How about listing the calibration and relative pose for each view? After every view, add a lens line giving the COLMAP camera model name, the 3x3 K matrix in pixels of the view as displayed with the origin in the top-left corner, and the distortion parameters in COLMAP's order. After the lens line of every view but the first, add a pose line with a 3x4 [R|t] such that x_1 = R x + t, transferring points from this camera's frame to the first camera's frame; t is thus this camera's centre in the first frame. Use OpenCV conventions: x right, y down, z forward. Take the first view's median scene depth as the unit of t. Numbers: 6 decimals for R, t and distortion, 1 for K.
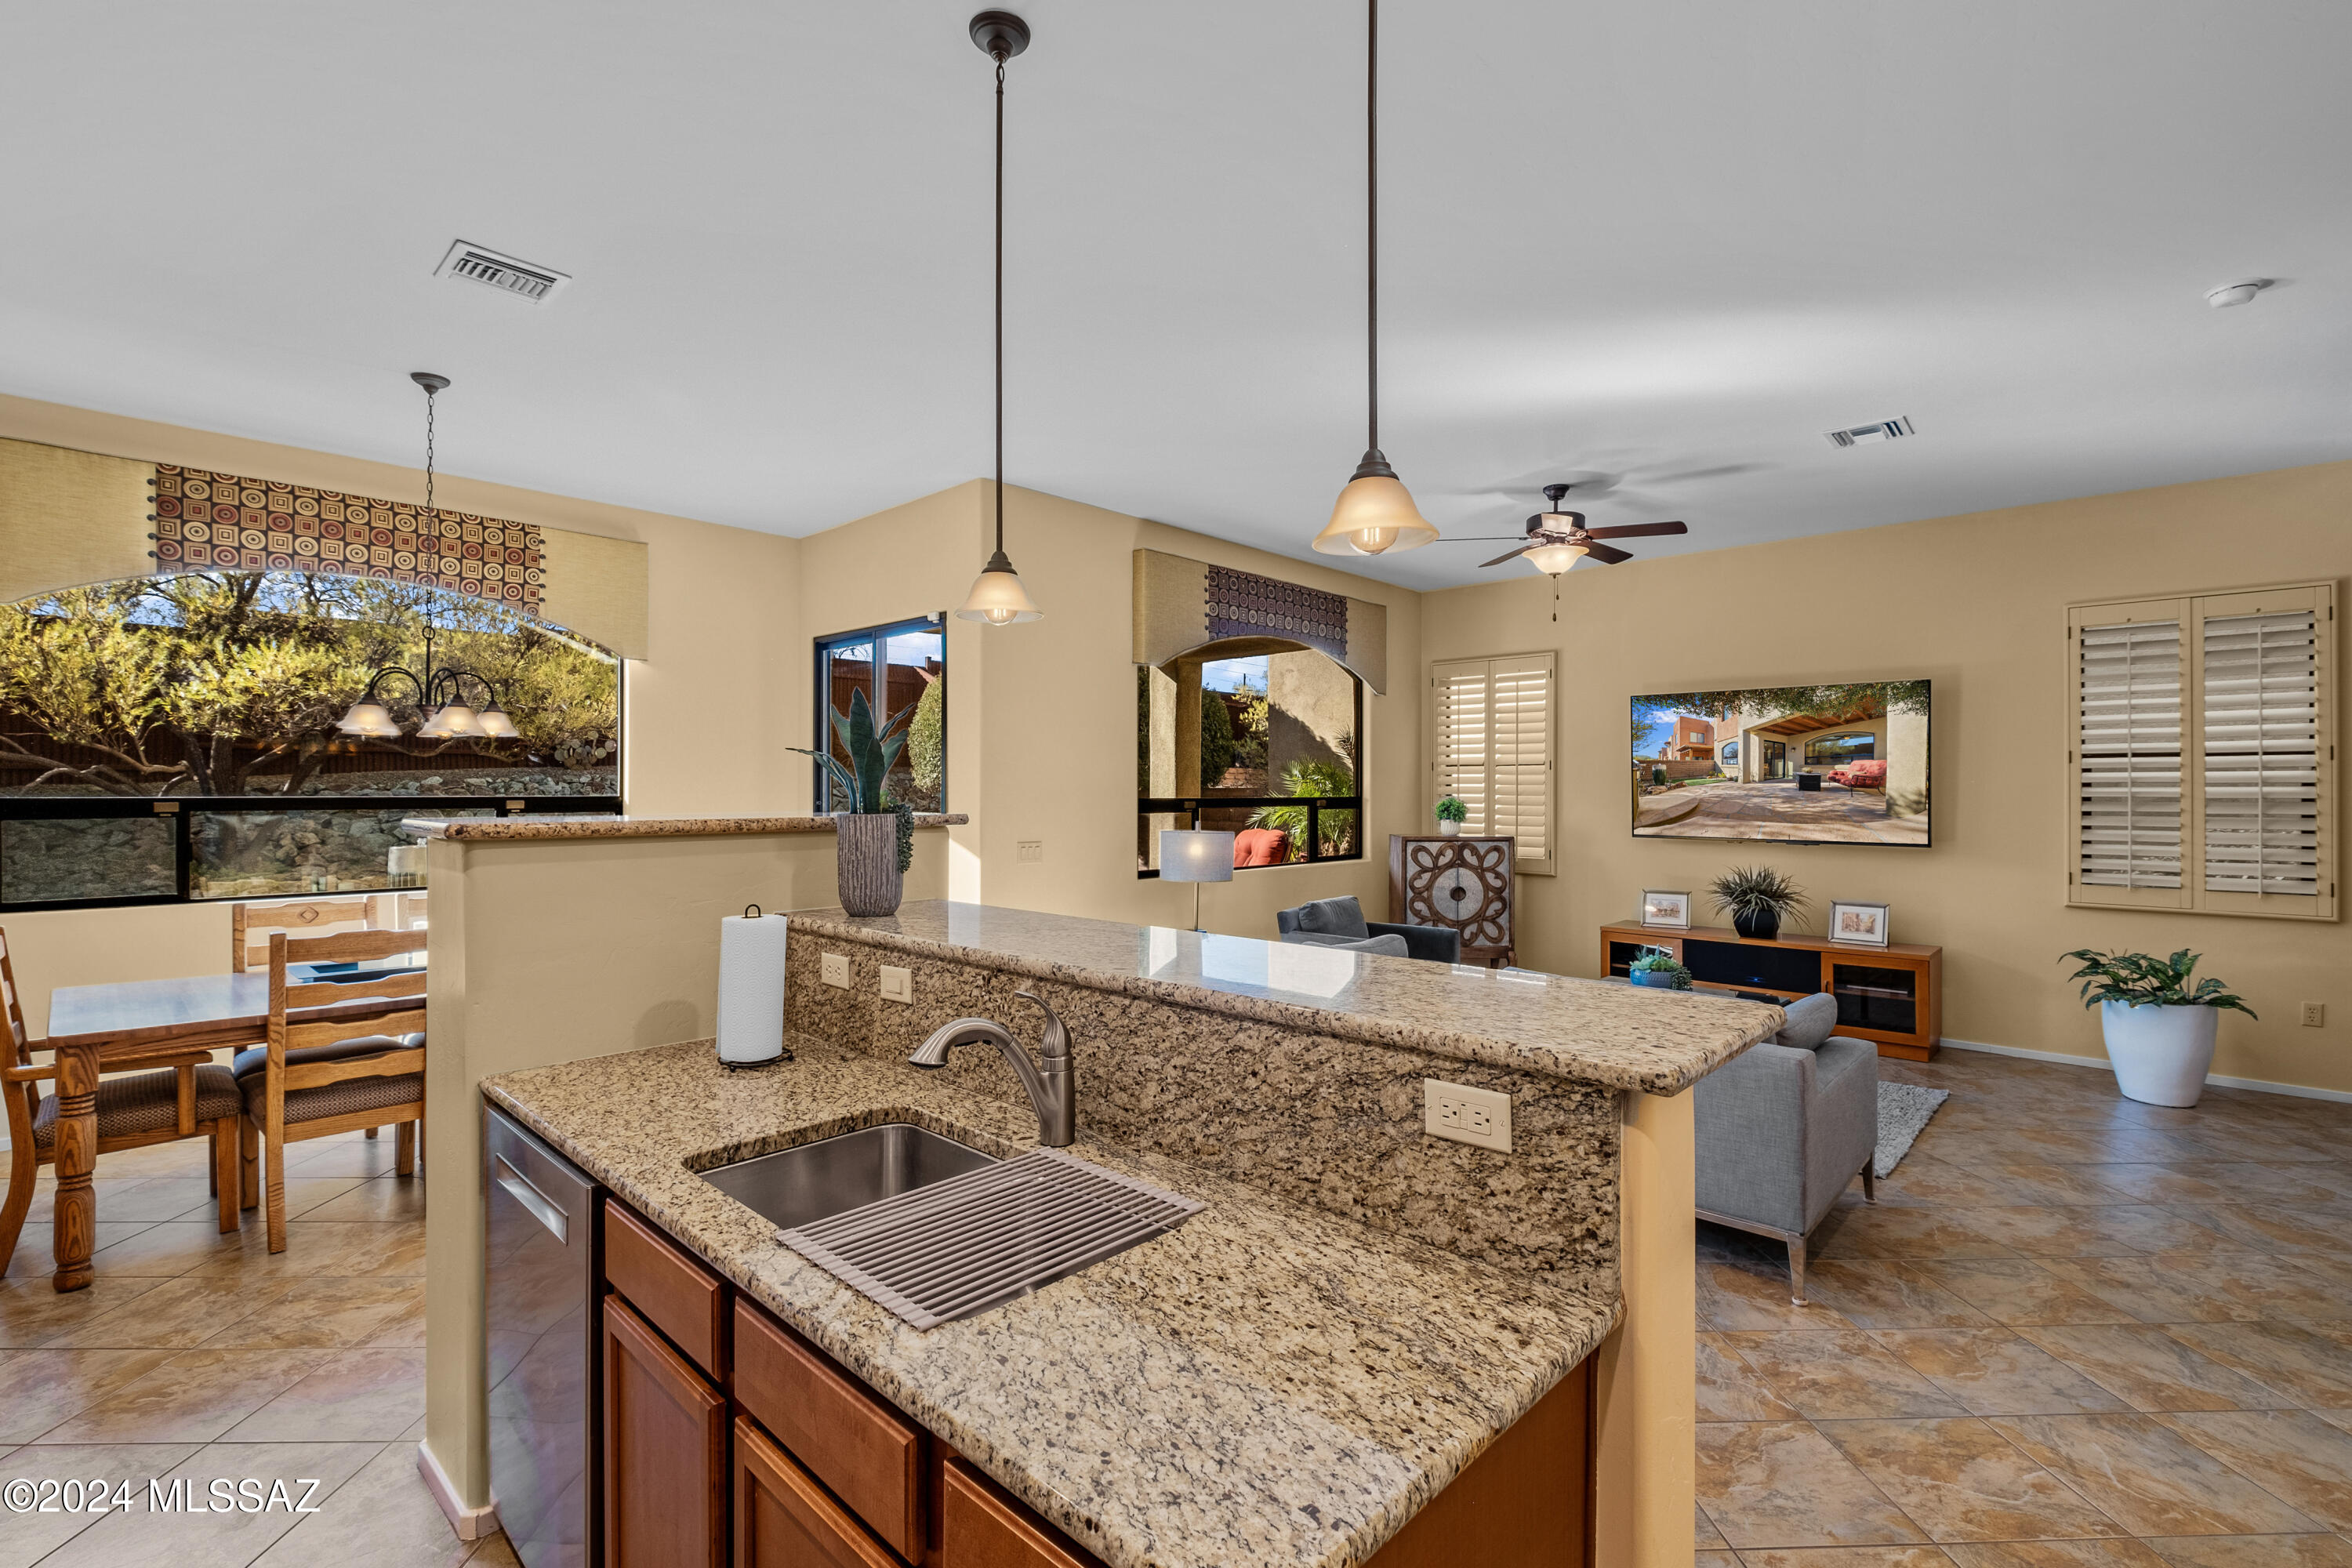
lens RADIAL K [[1020.1, 0, 1197.2], [0, 1020.1, 788.7], [0, 0, 1]] dist [-0.000153, -0.004346]
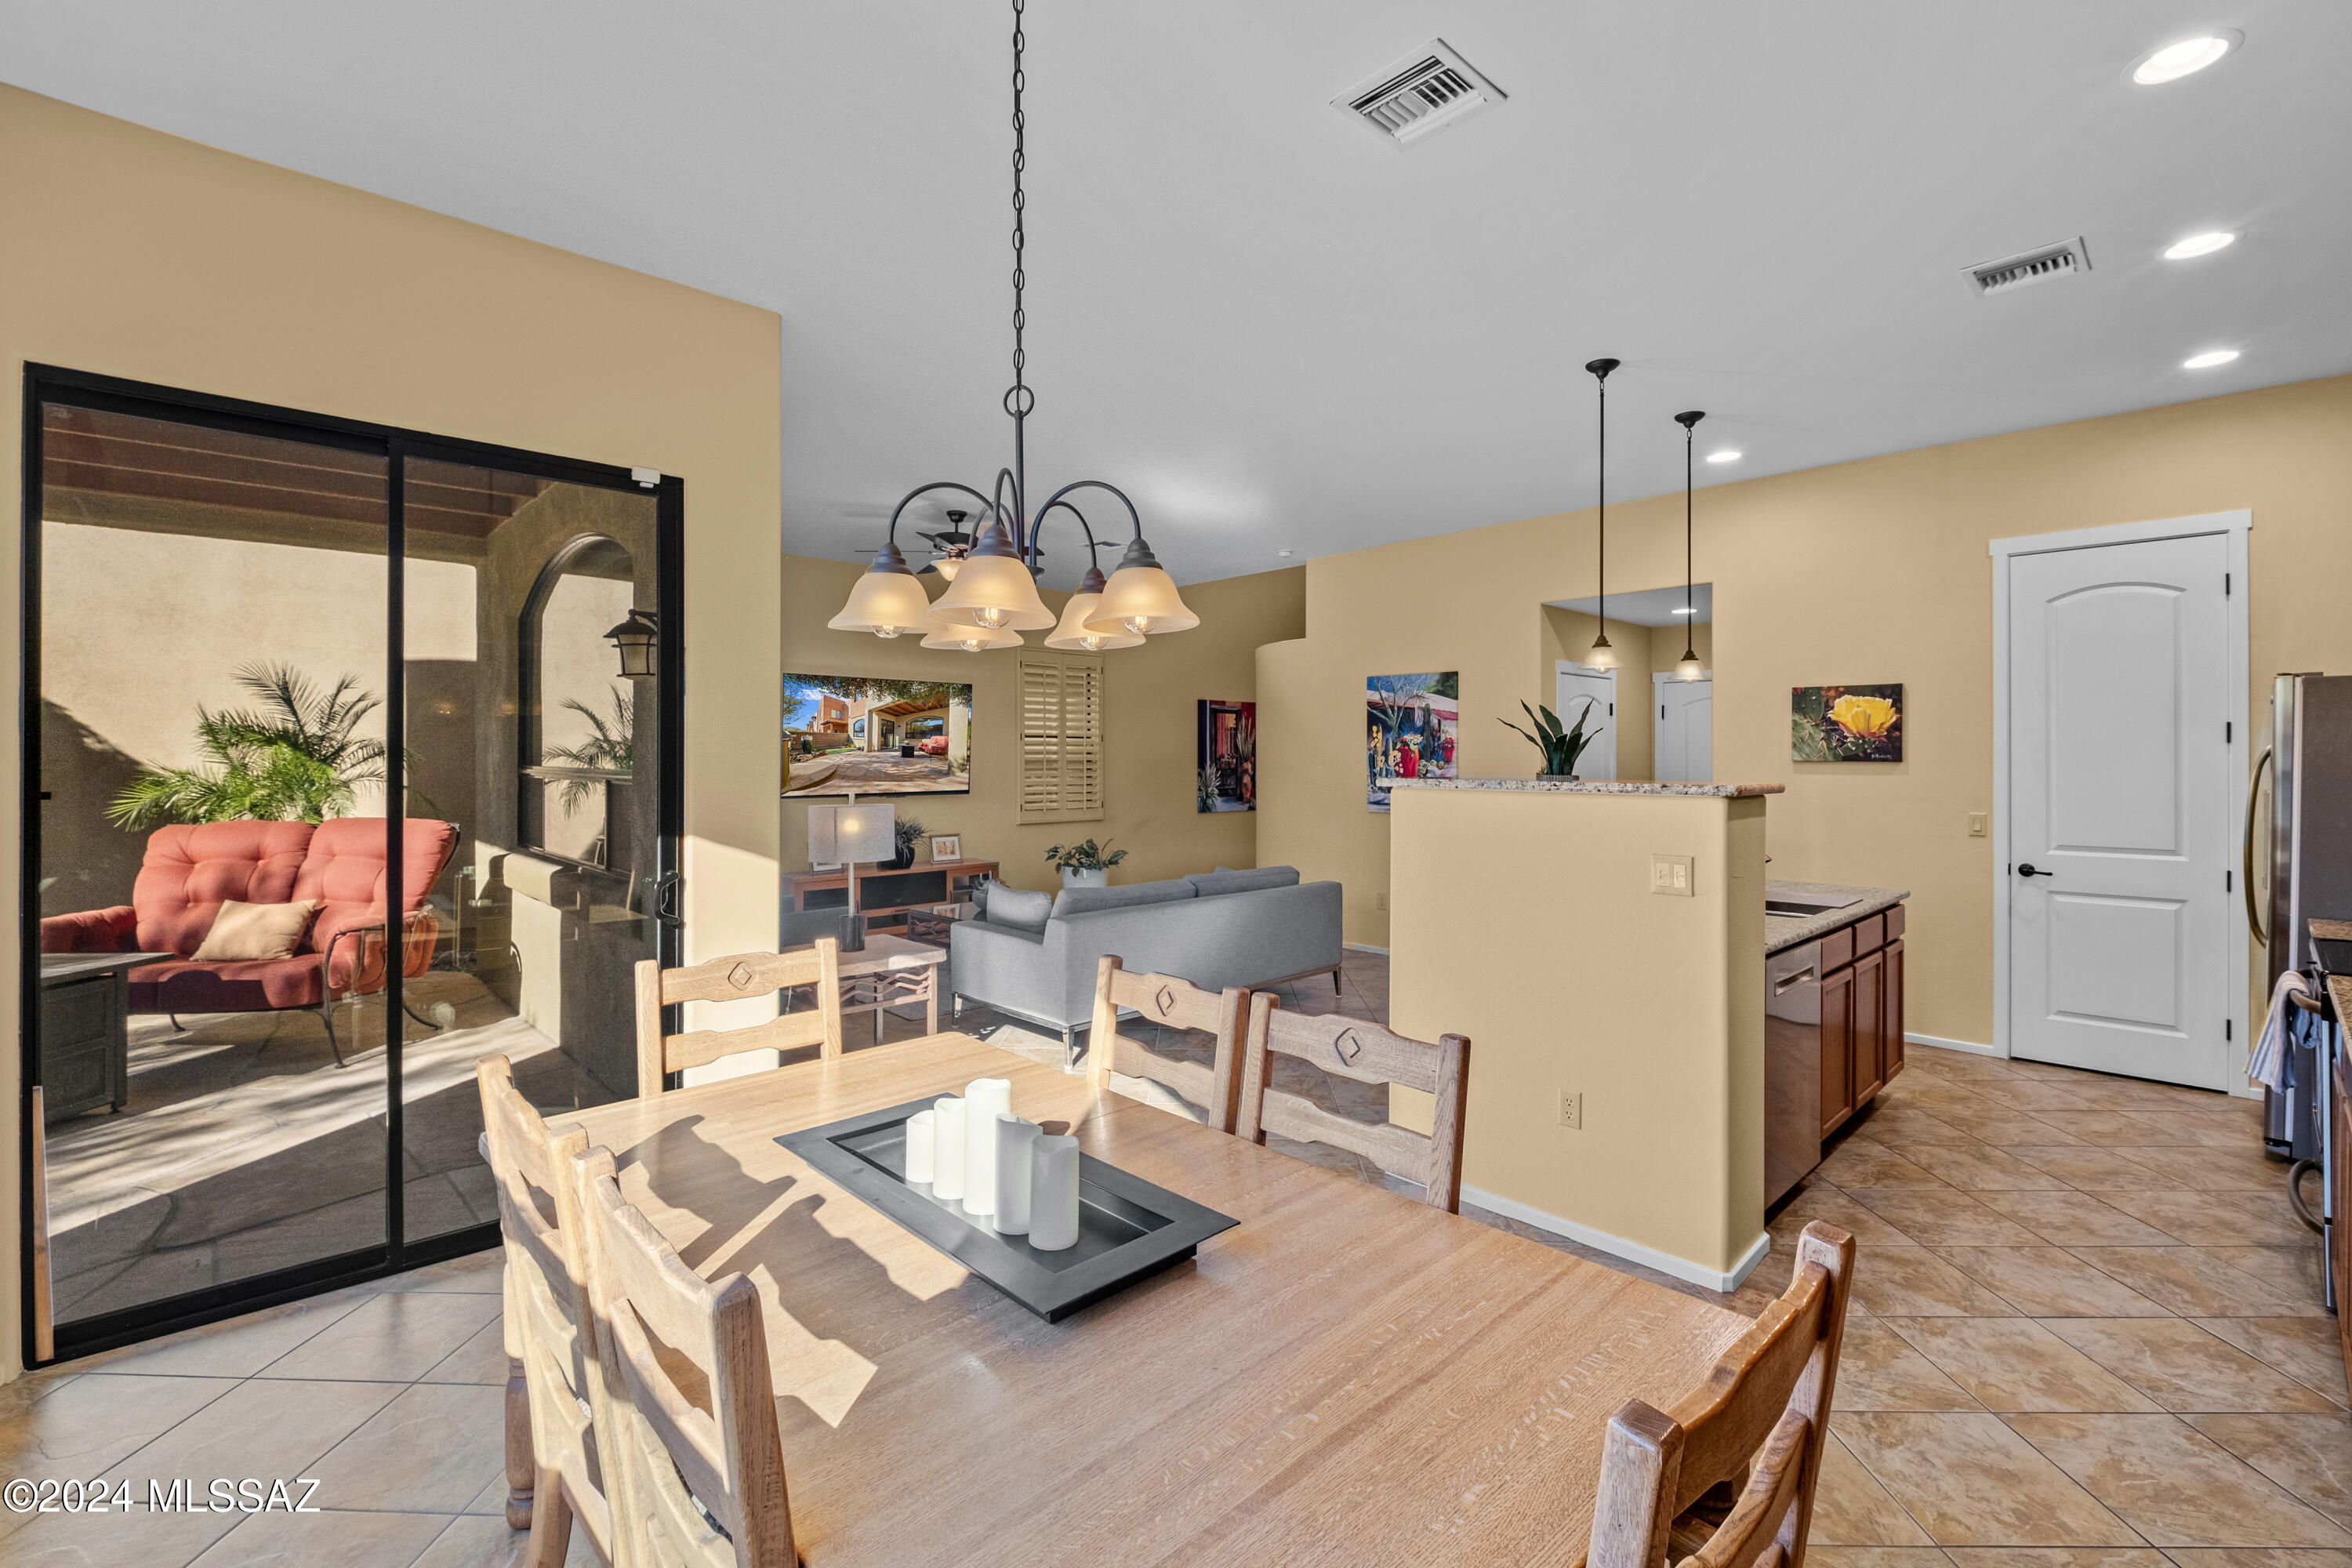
lens RADIAL K [[1020.1, 0, 1147.9], [0, 1020.1, 752.4], [0, 0, 1]] dist [-0.000153, -0.004346]
pose [[0.079194, 0.001132, 0.996859, -0.770117], [-0.000477, 0.999999, -0.001098, -0.003231], [-0.996859, -0.000388, 0.079195, 0.594522]]
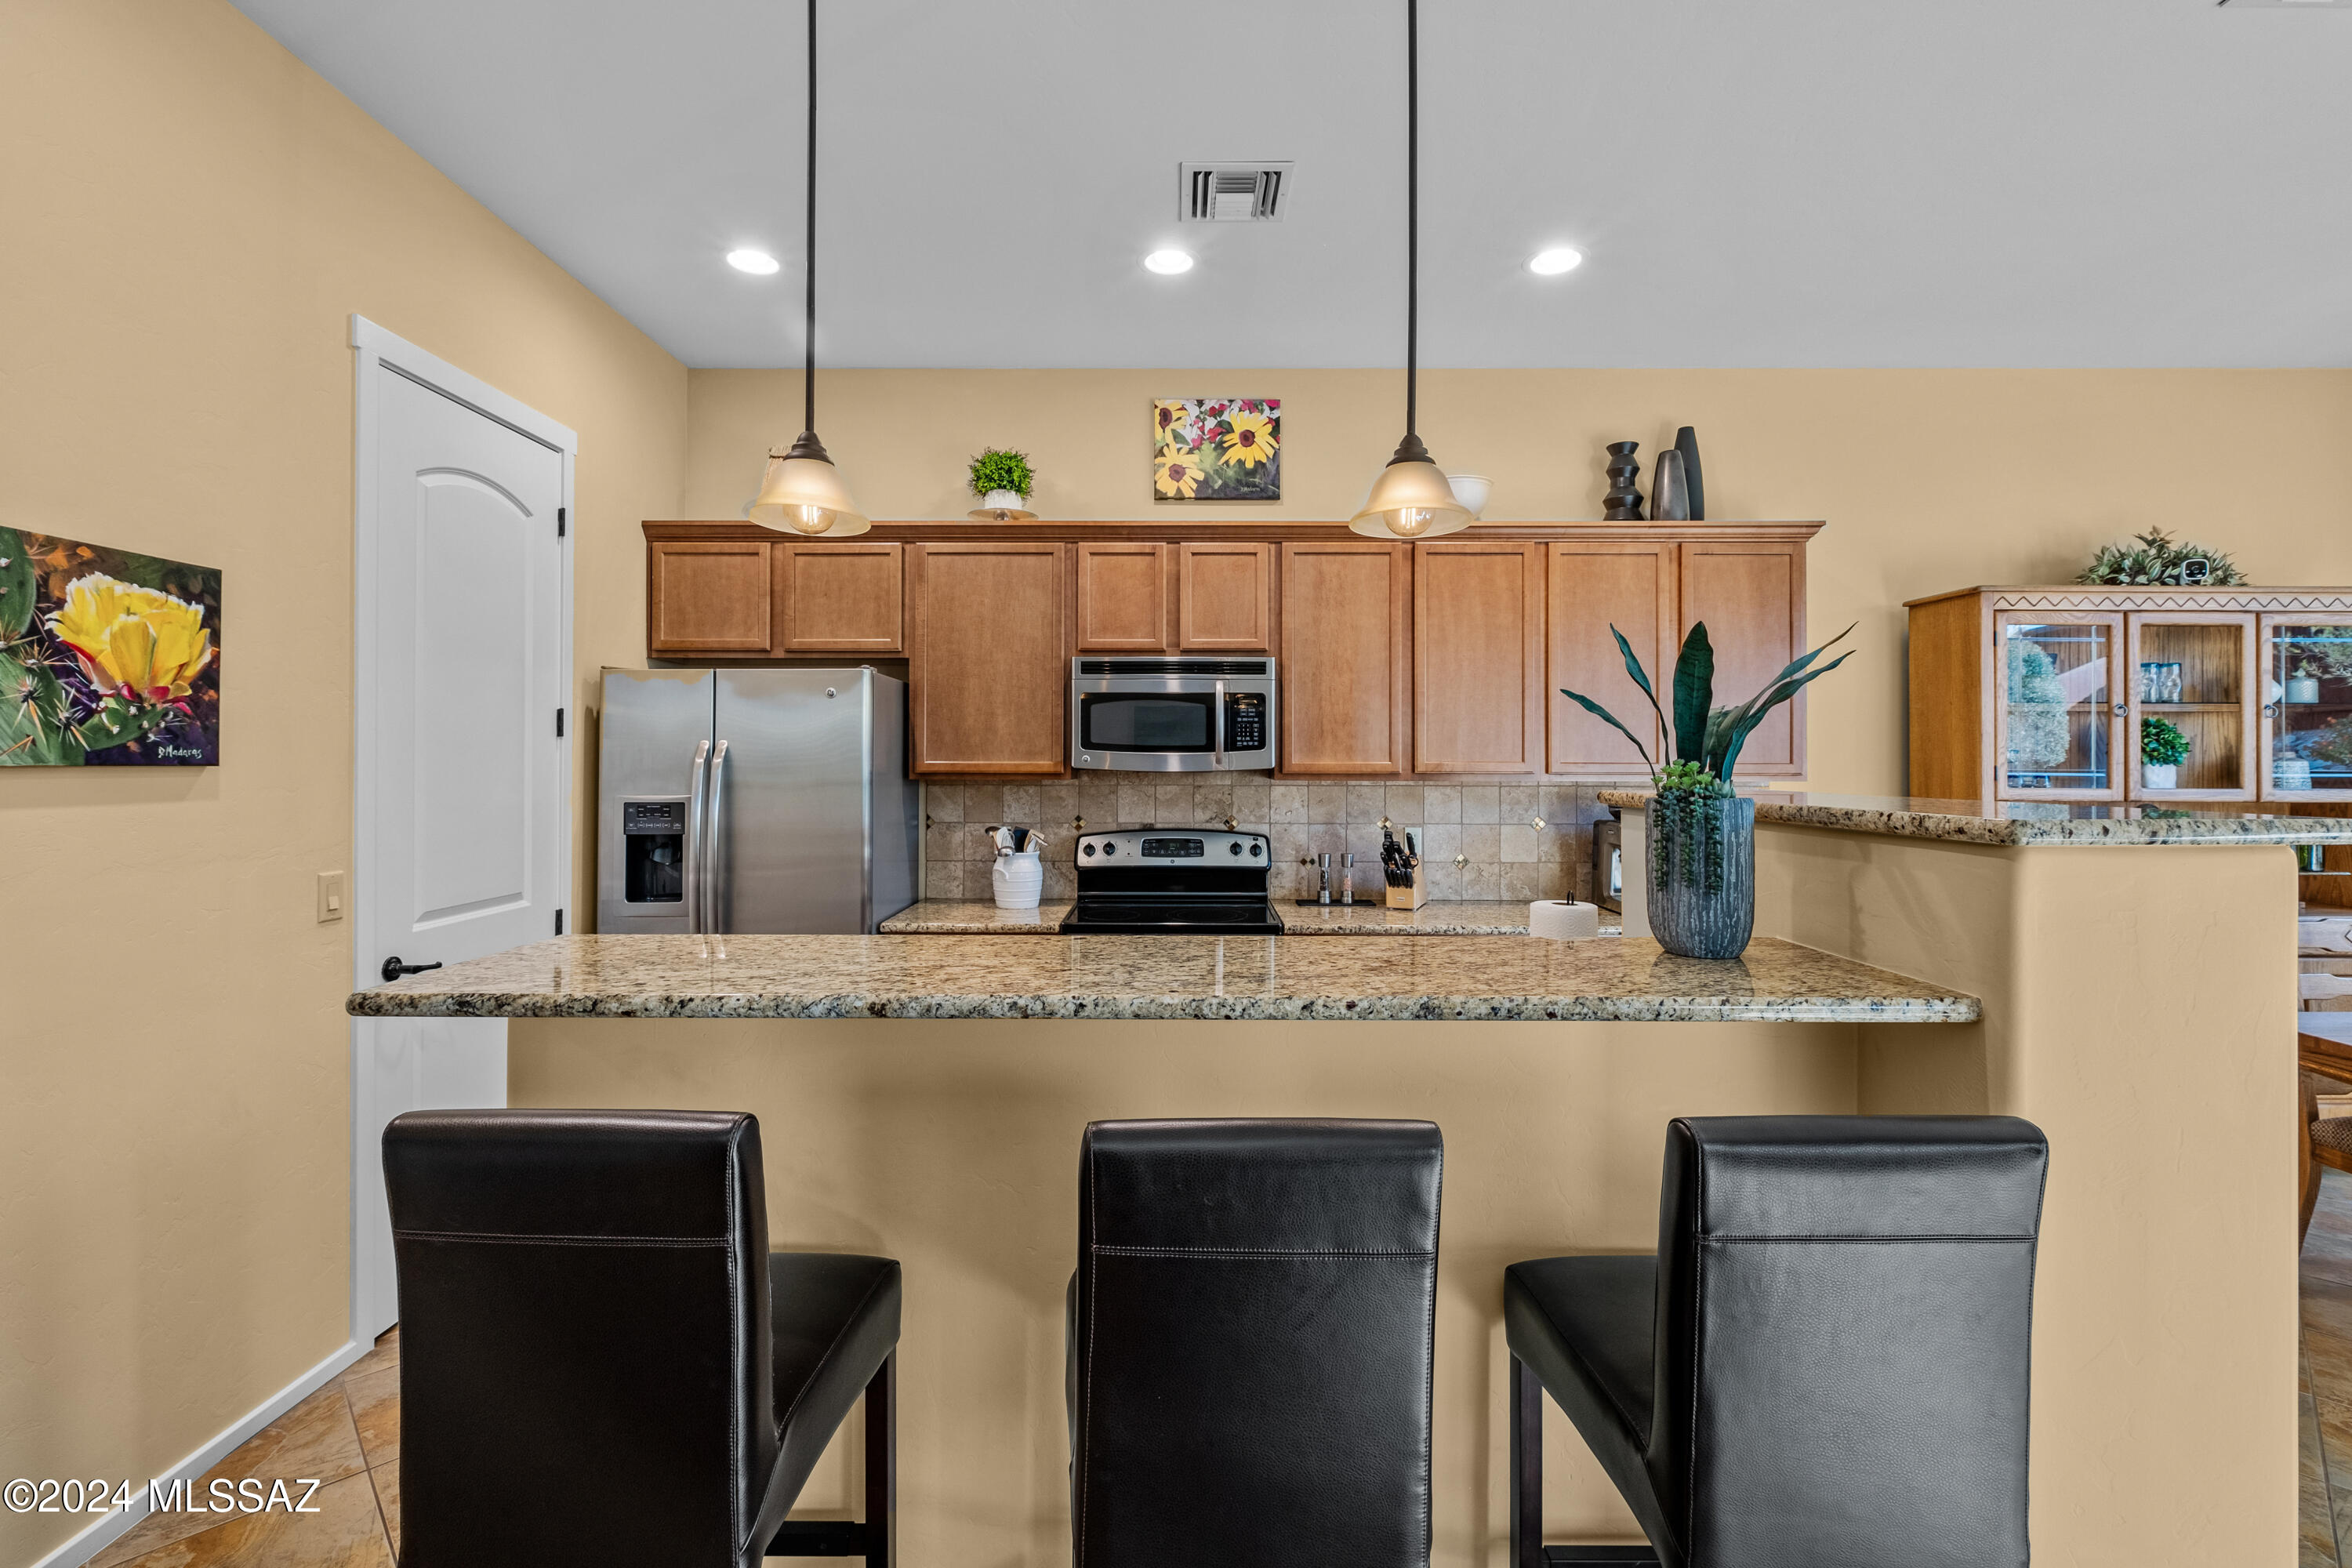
lens RADIAL K [[1020.1, 0, 1167.0], [0, 1020.1, 757.4], [0, 0, 1]] dist [-0.000153, -0.004346]
pose [[-0.735964, -0.005343, -0.676999, 0.144317], [-0.003896, 0.999986, -0.003656, 0.000487], [0.677009, -0.000053, -0.735975, 0.494632]]
